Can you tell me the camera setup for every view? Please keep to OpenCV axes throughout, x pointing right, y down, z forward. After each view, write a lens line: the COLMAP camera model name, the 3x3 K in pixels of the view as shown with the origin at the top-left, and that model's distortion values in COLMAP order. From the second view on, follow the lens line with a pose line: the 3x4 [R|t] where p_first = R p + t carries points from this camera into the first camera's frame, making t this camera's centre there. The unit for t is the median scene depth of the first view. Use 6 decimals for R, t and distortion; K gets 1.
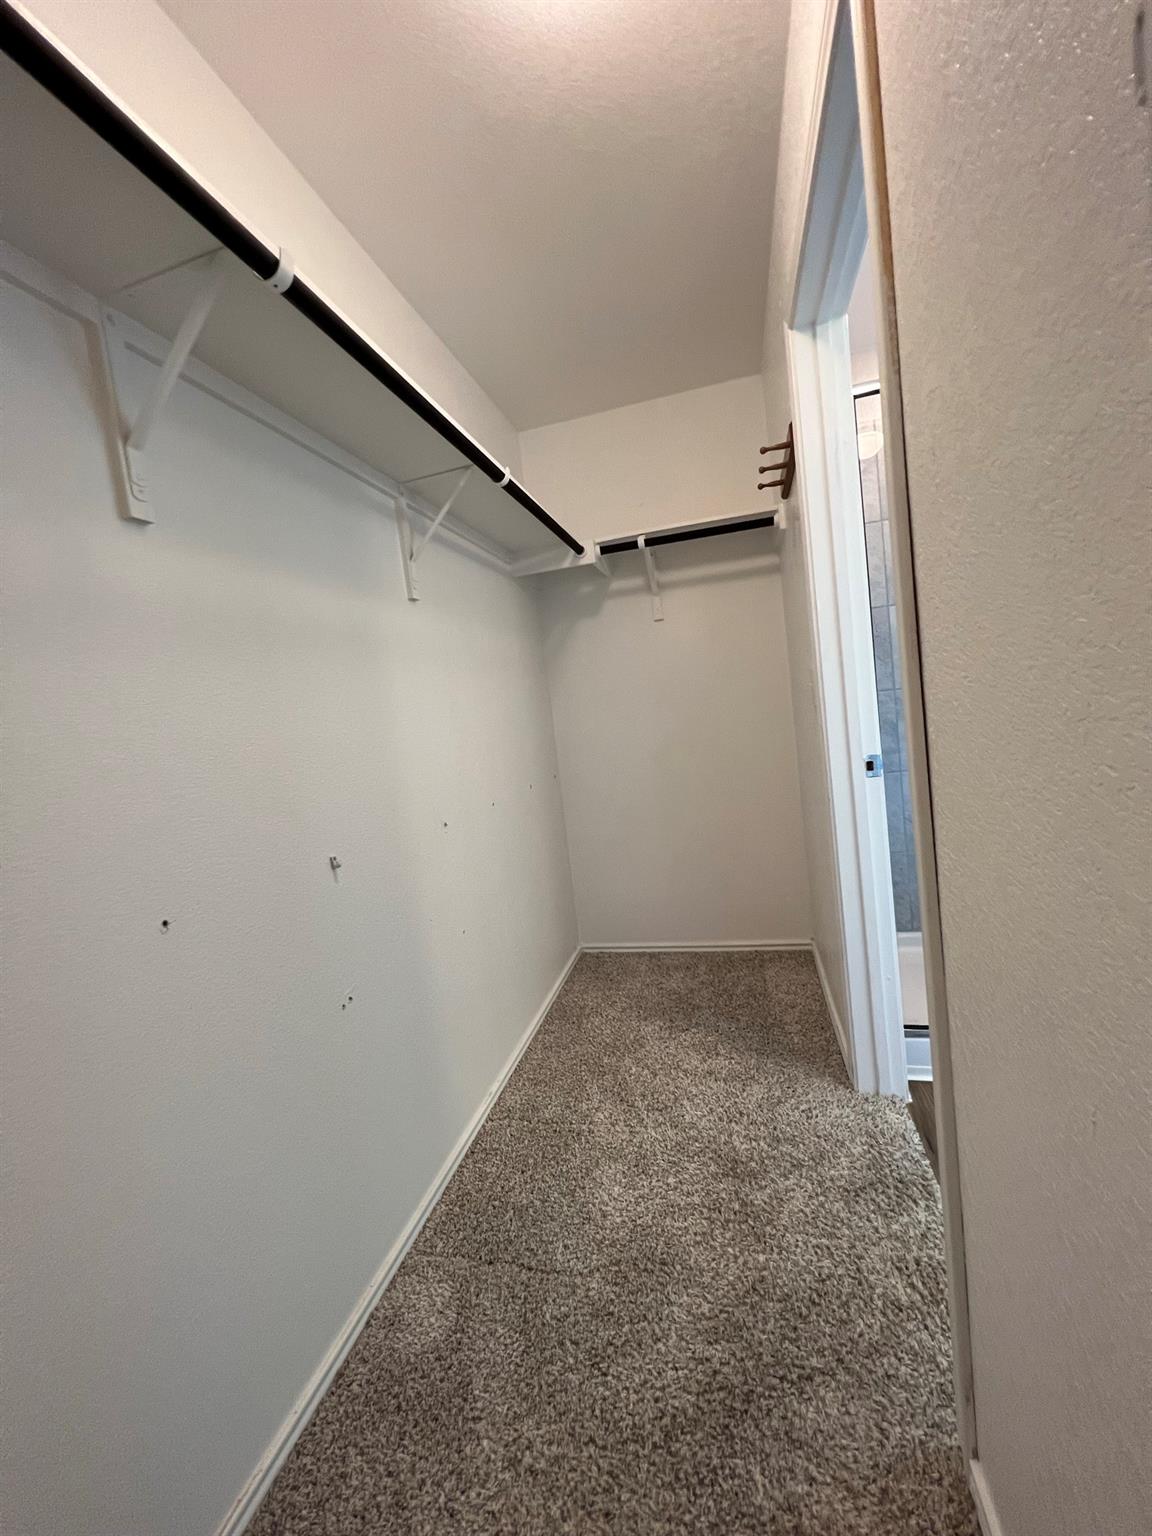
lens RADIAL K [[618.3, 0, 575.1], [0, 618.3, 768.3], [0, 0, 1]] dist [-0.005464, 0.001745]
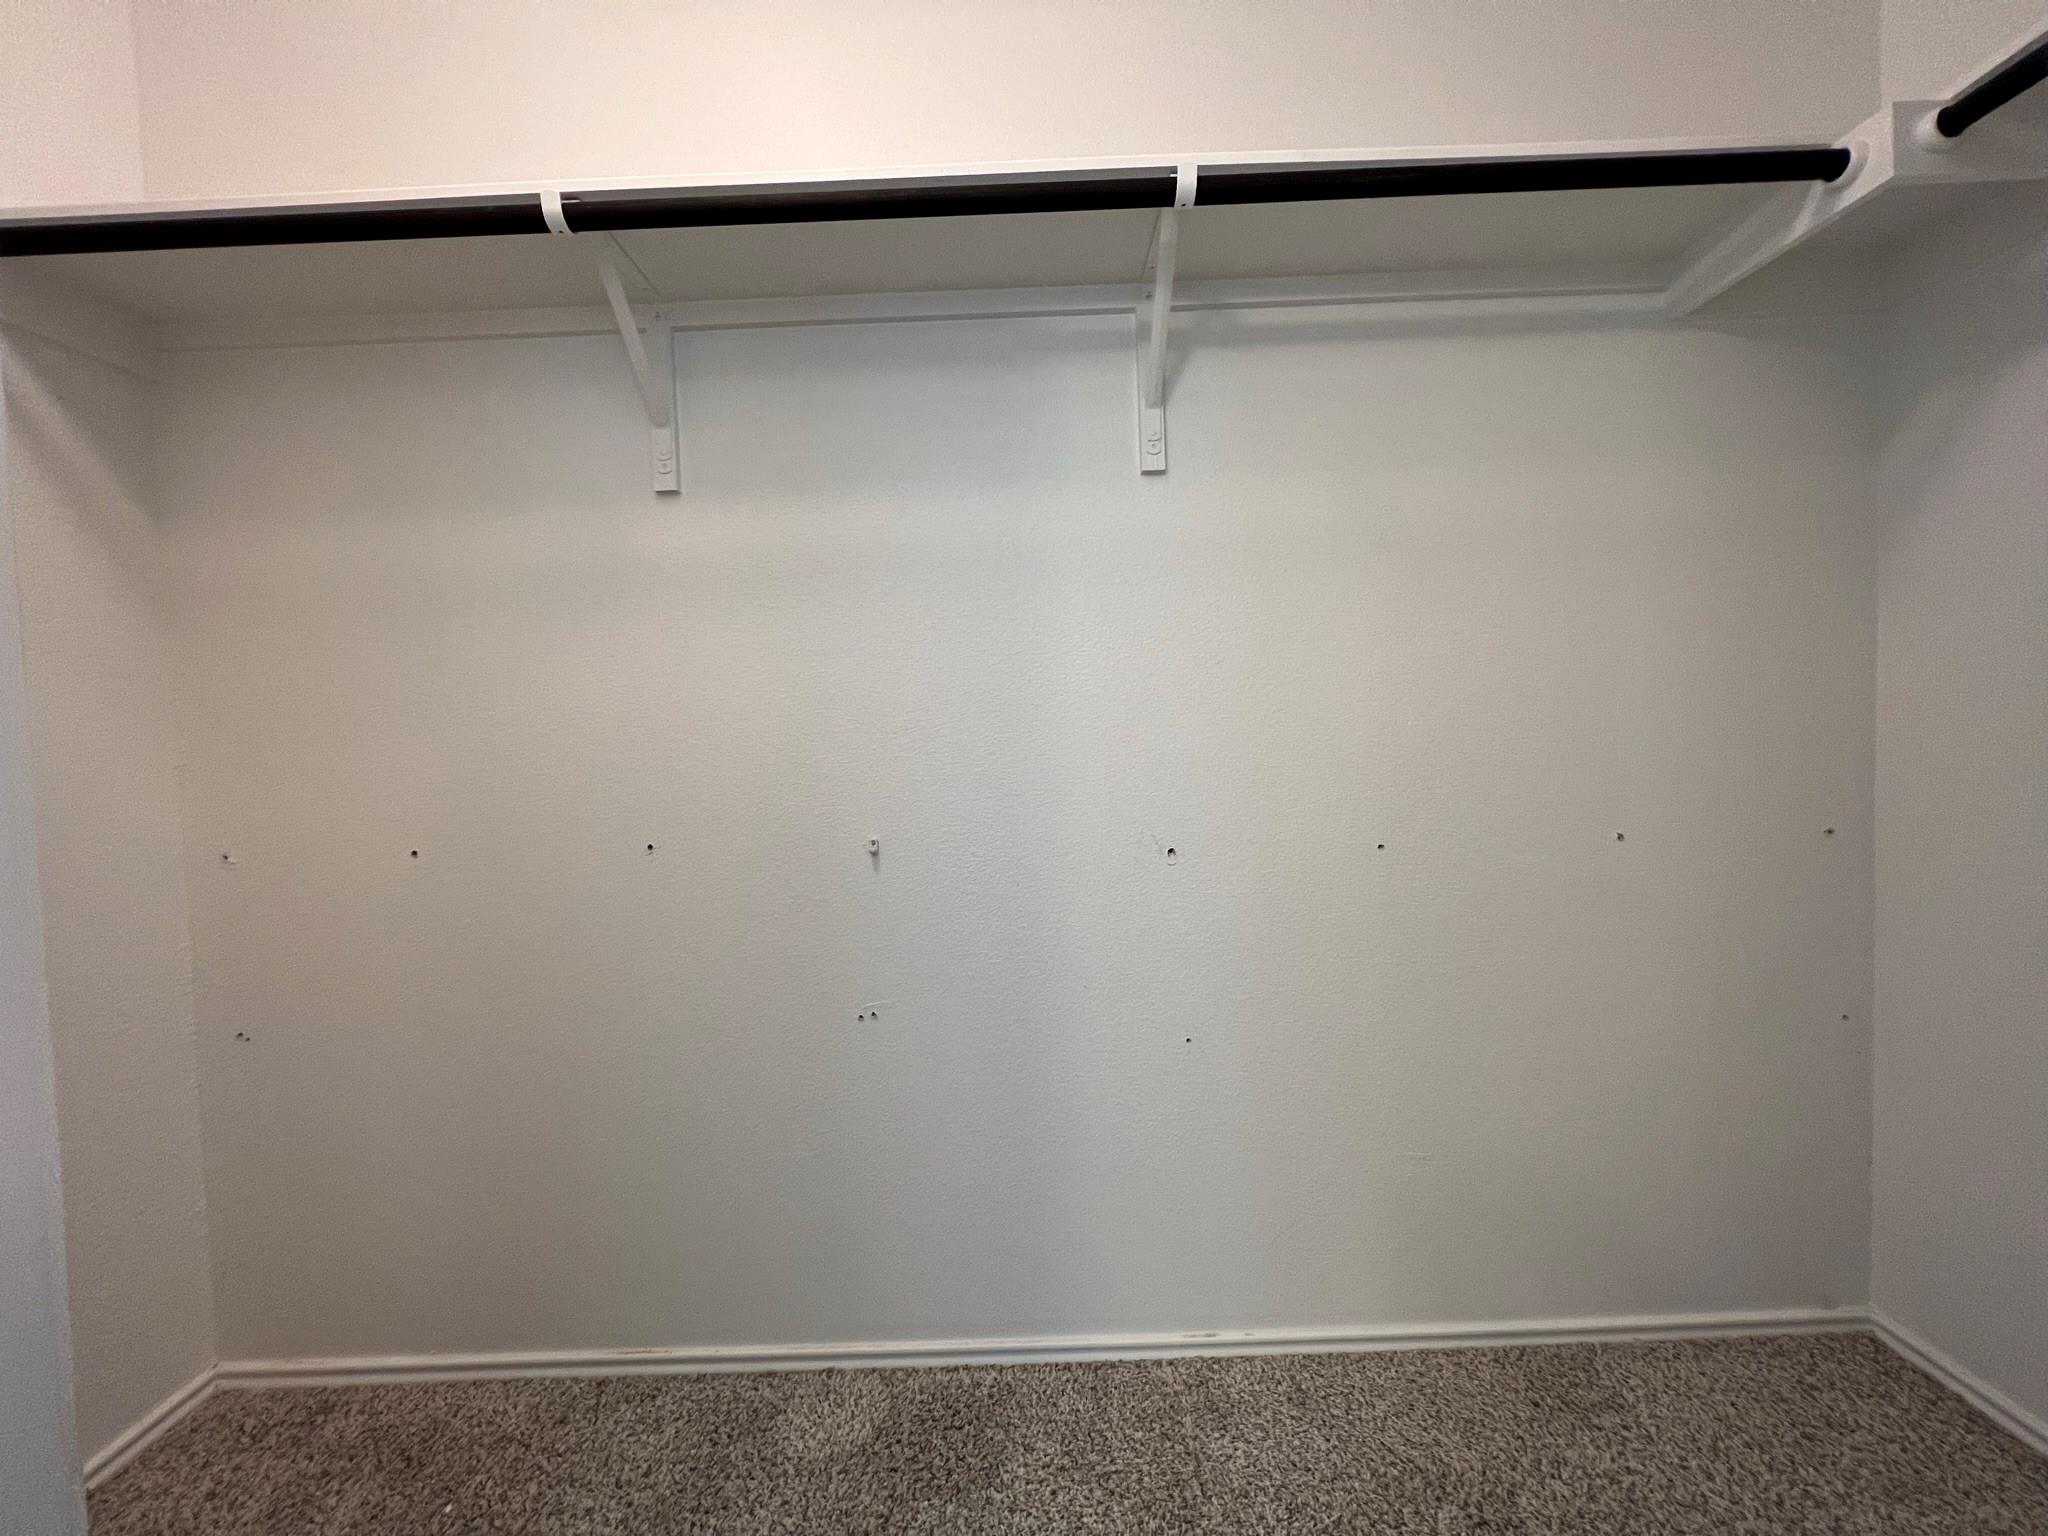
lens RADIAL K [[824.4, 0, 1023.4], [0, 824.4, 764.1], [0, 0, 1]] dist [-0.005464, 0.001745]
pose [[0.240816, 0.149715, -0.958954, 0.549071], [-0.079127, 0.987771, 0.134343, -0.094626], [0.967340, 0.043527, 0.249718, 0.725610]]
